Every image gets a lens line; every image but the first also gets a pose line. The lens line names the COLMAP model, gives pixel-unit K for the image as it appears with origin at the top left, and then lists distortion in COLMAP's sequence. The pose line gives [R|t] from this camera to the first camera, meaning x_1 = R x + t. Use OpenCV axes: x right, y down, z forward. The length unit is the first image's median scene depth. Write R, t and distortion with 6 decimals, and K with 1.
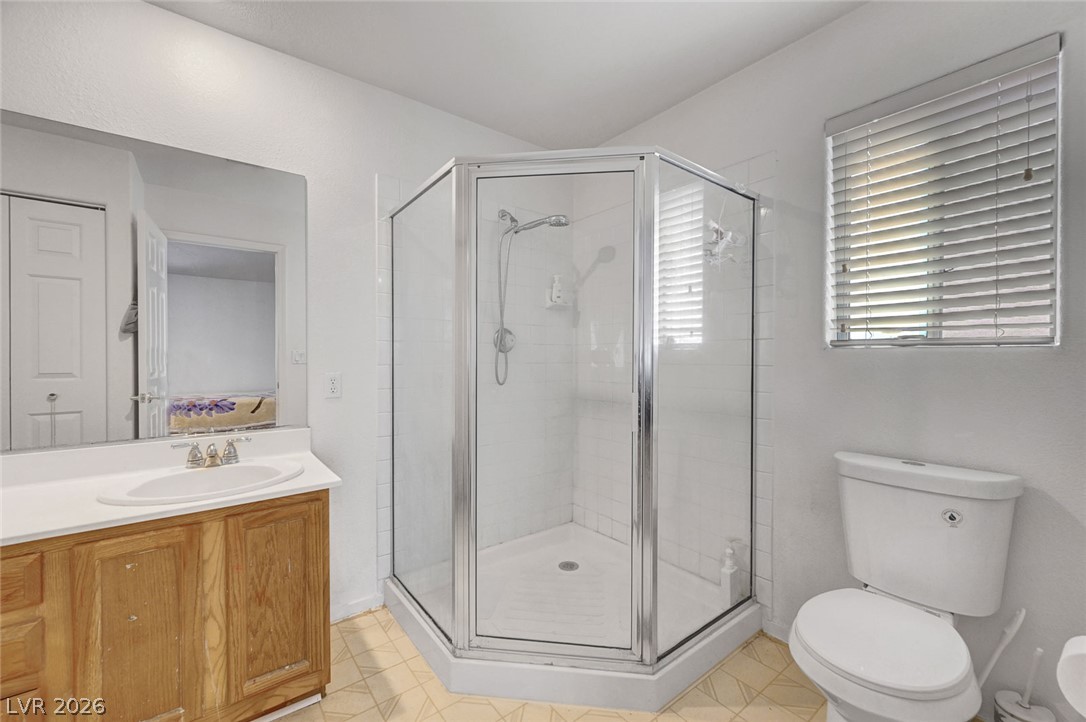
lens RADIAL K [[438.0, 0, 542.4], [0, 438.0, 359.3], [0, 0, 1]] dist [-0.001426, 0.000843]
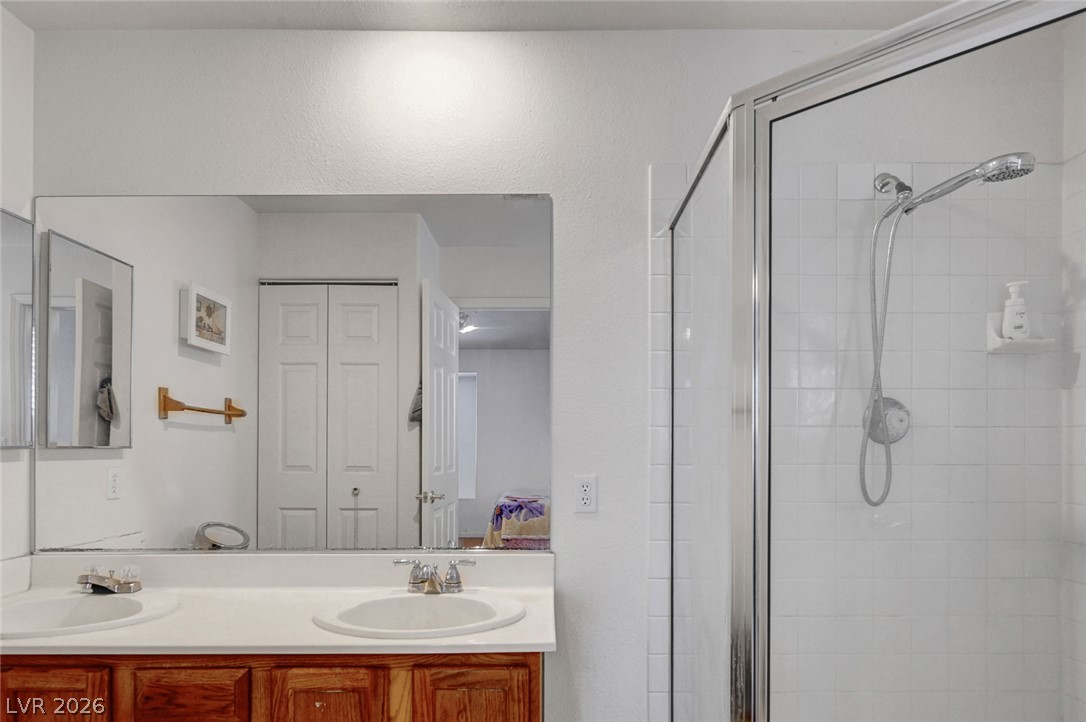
lens RADIAL K [[666.5, 0, 551.0], [0, 666.5, 443.1], [0, 0, 1]] dist [-0.000748, -0.002328]
pose [[0.790149, -0.001262, -0.612913, 0.091884], [-0.004594, 0.999958, -0.007982, -0.008503], [0.612897, 0.009123, 0.790110, 0.131519]]
